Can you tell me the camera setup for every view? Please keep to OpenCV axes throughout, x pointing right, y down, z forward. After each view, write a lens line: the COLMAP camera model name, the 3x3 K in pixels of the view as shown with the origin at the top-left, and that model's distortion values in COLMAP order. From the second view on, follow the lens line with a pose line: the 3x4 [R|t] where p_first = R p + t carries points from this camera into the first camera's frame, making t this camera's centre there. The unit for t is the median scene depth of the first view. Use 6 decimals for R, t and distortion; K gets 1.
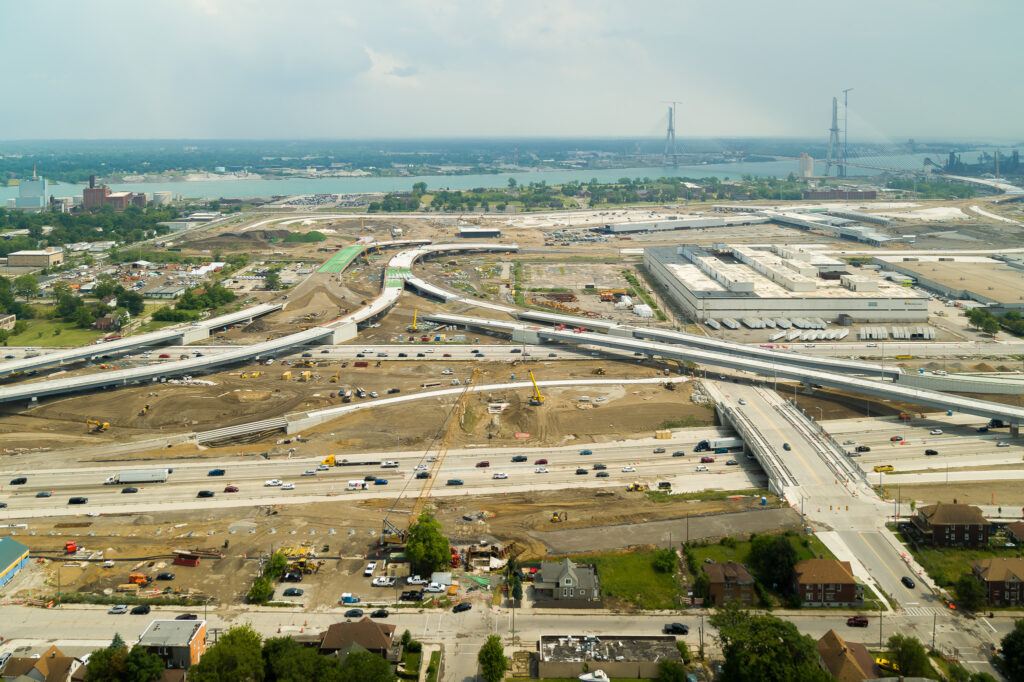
lens RADIAL K [[749.1, 0, 508.3], [0, 749.1, 338.8], [0, 0, 1]] dist [-0.000276, 0.000087]
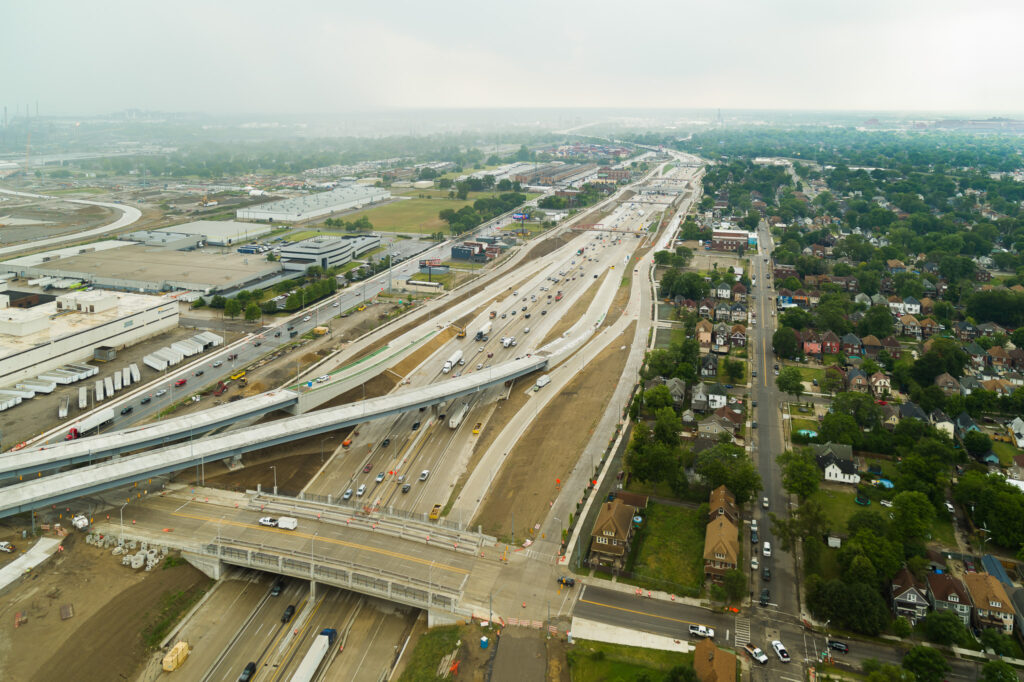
lens RADIAL K [[749.1, 0, 508.3], [0, 749.1, 338.8], [0, 0, 1]] dist [-0.000276, 0.000087]
pose [[0.286230, -0.280219, 0.916270, -0.136866], [0.245683, 0.945773, 0.212493, -0.127198], [-0.926127, 0.164290, 0.339554, 0.493221]]
